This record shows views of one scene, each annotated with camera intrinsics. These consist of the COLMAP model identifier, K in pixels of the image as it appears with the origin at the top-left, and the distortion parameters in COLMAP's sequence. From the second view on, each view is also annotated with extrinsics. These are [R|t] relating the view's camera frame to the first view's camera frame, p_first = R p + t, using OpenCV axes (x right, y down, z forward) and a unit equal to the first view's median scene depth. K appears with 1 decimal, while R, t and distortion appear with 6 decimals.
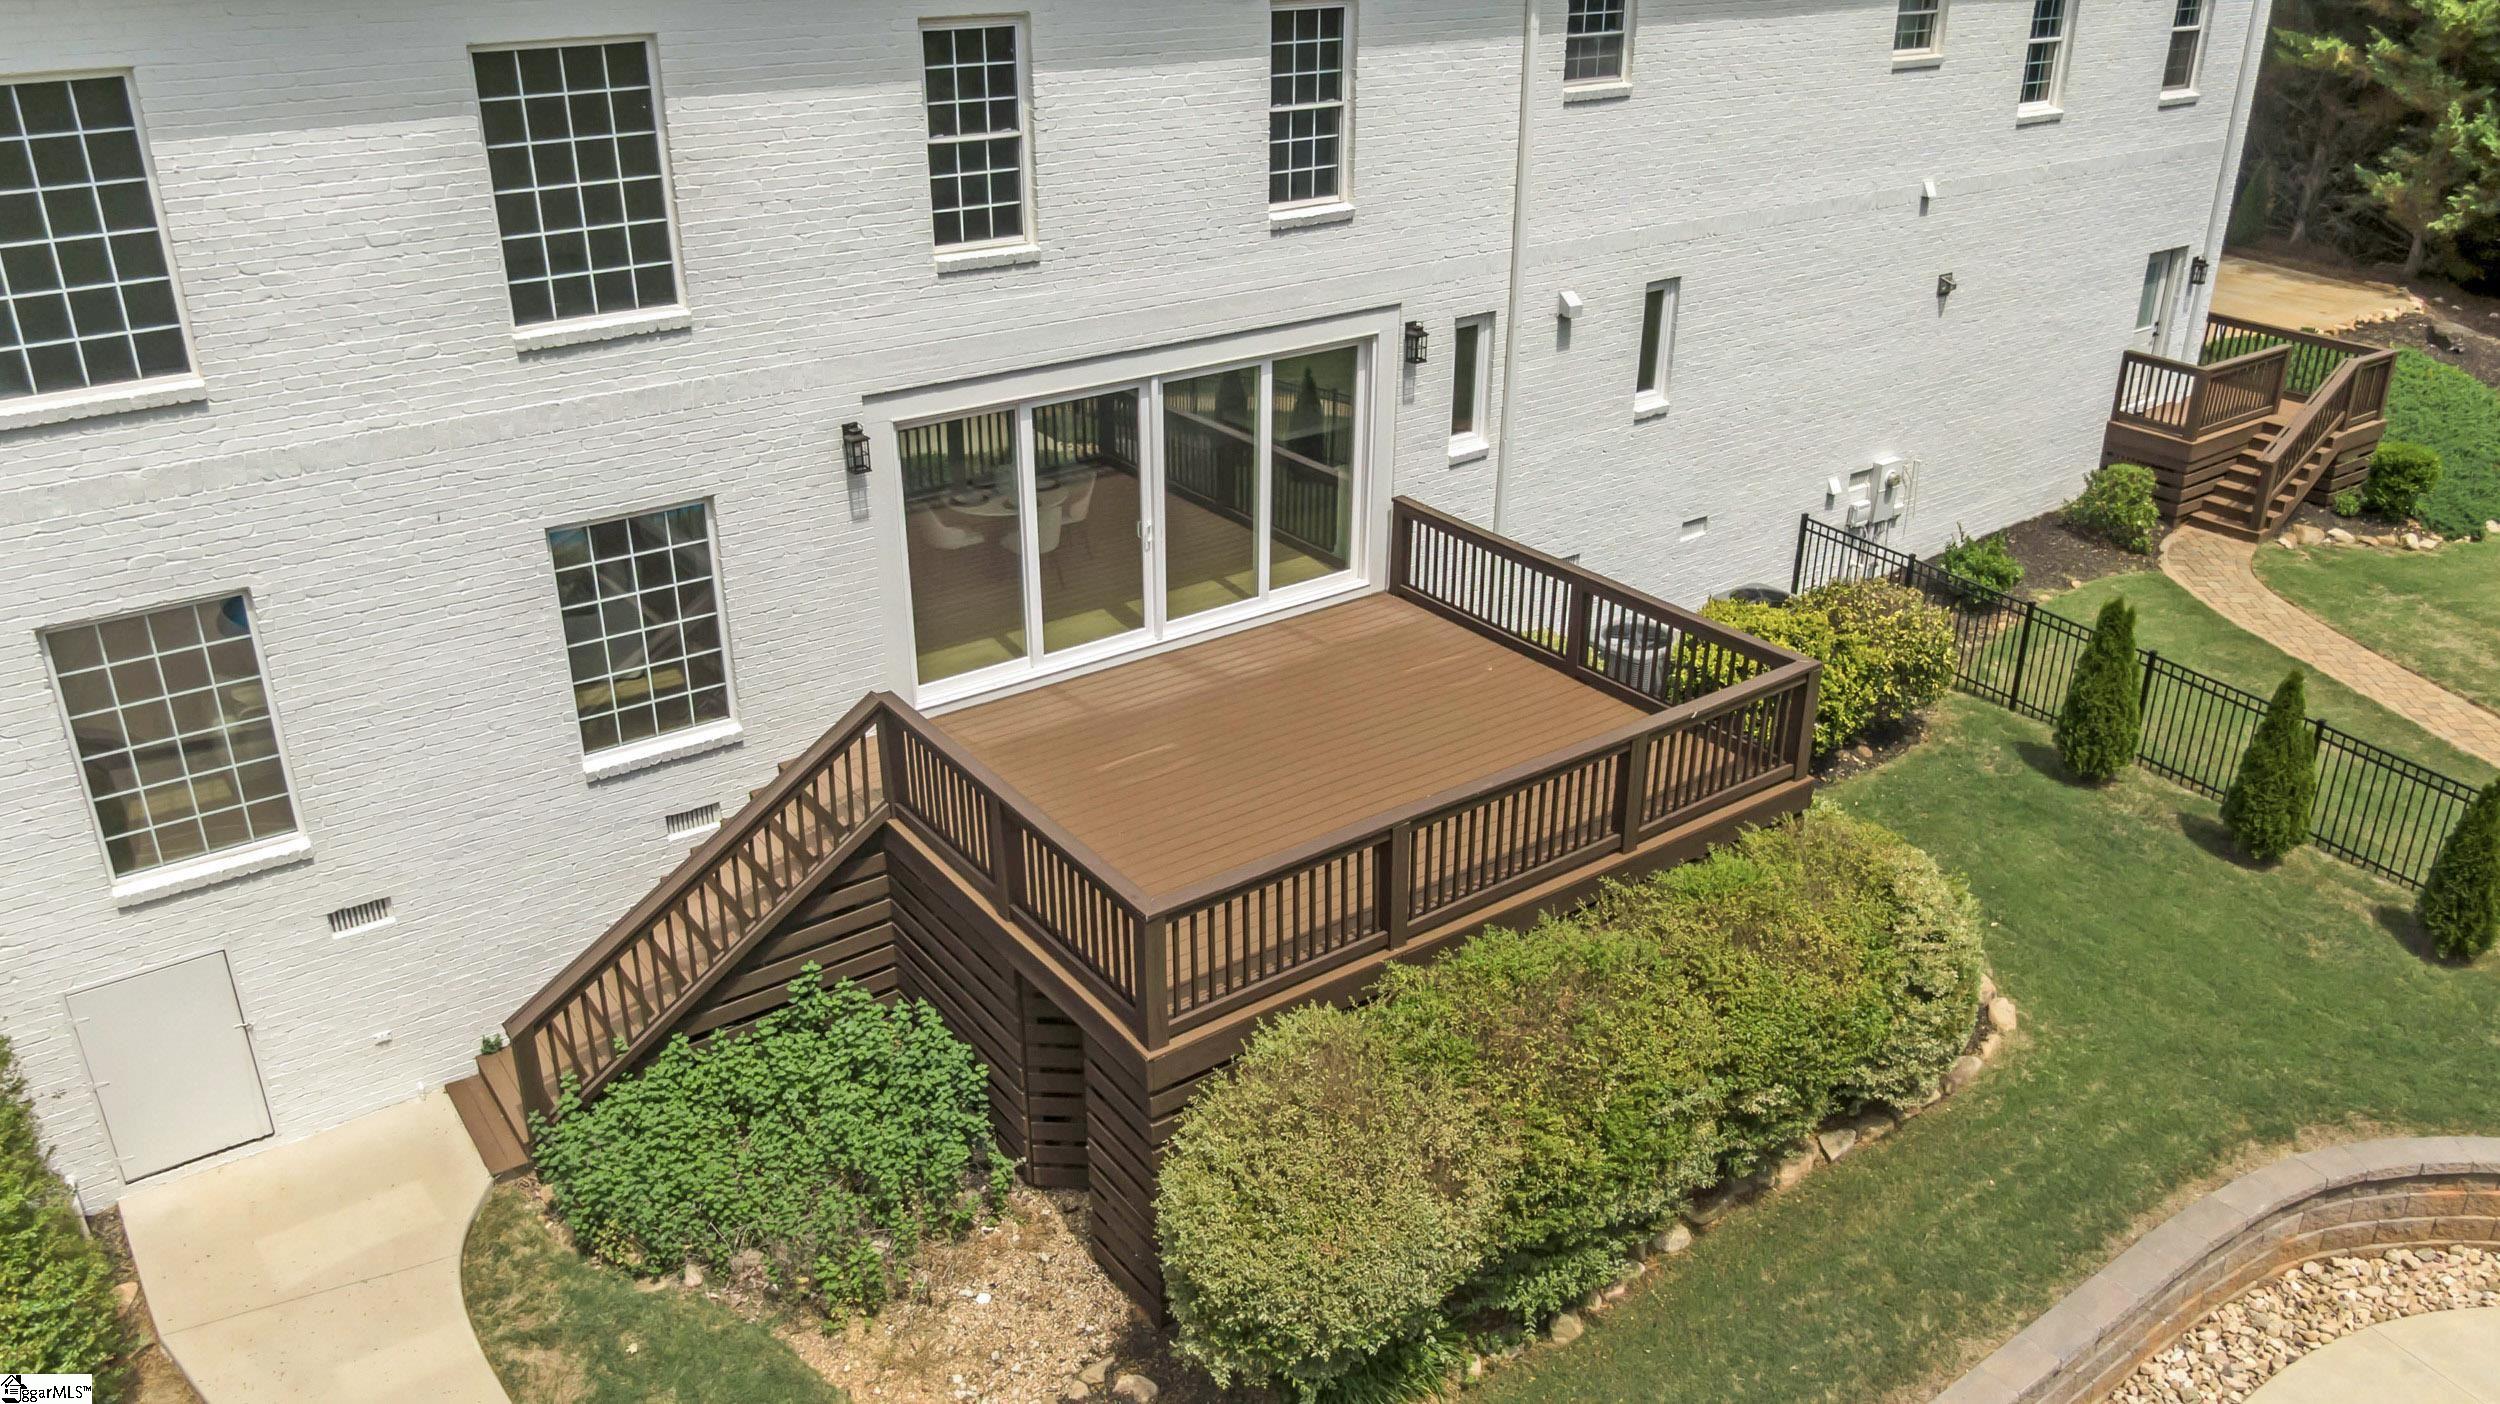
lens RADIAL K [[1789.2, 0, 1183.7], [0, 1789.2, 698.3], [0, 0, 1]] dist [-0.006116, -0.050428]
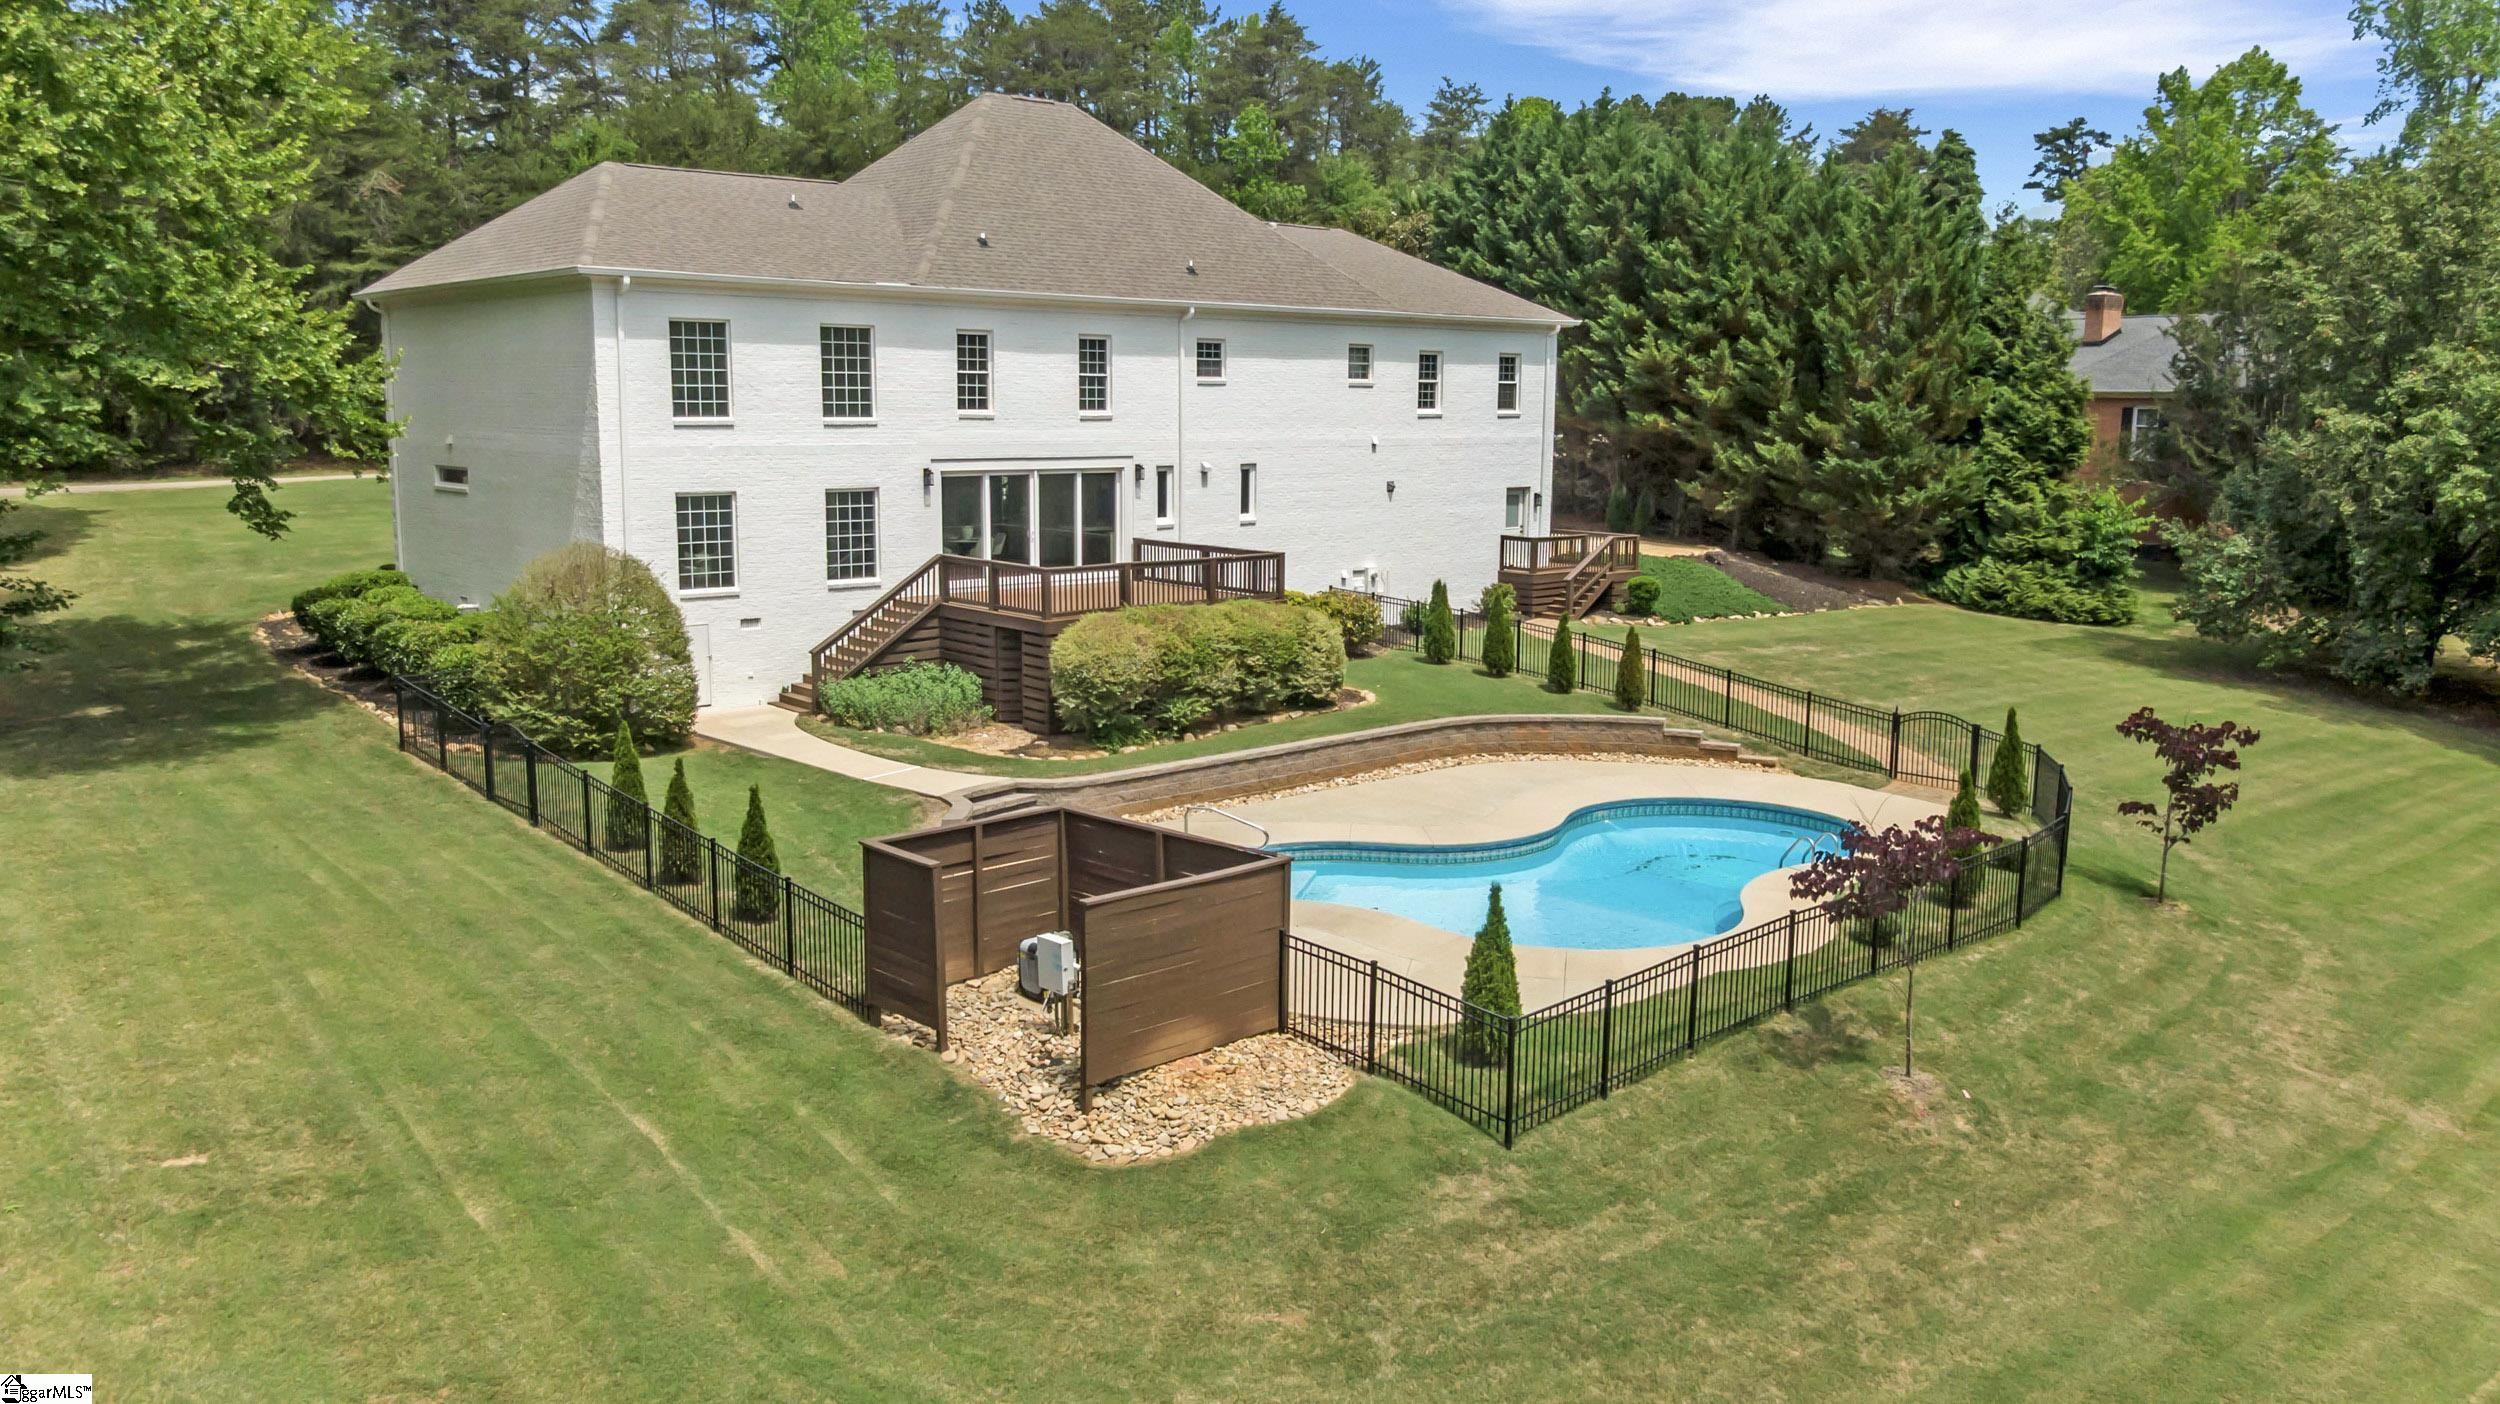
lens RADIAL K [[1789.2, 0, 1183.7], [0, 1789.2, 698.3], [0, 0, 1]] dist [-0.006116, -0.050428]
pose [[0.994085, -0.004356, 0.108514, -0.084382], [0.033400, 0.963030, -0.267316, 0.821811], [-0.103338, 0.269359, 0.957479, -1.378903]]
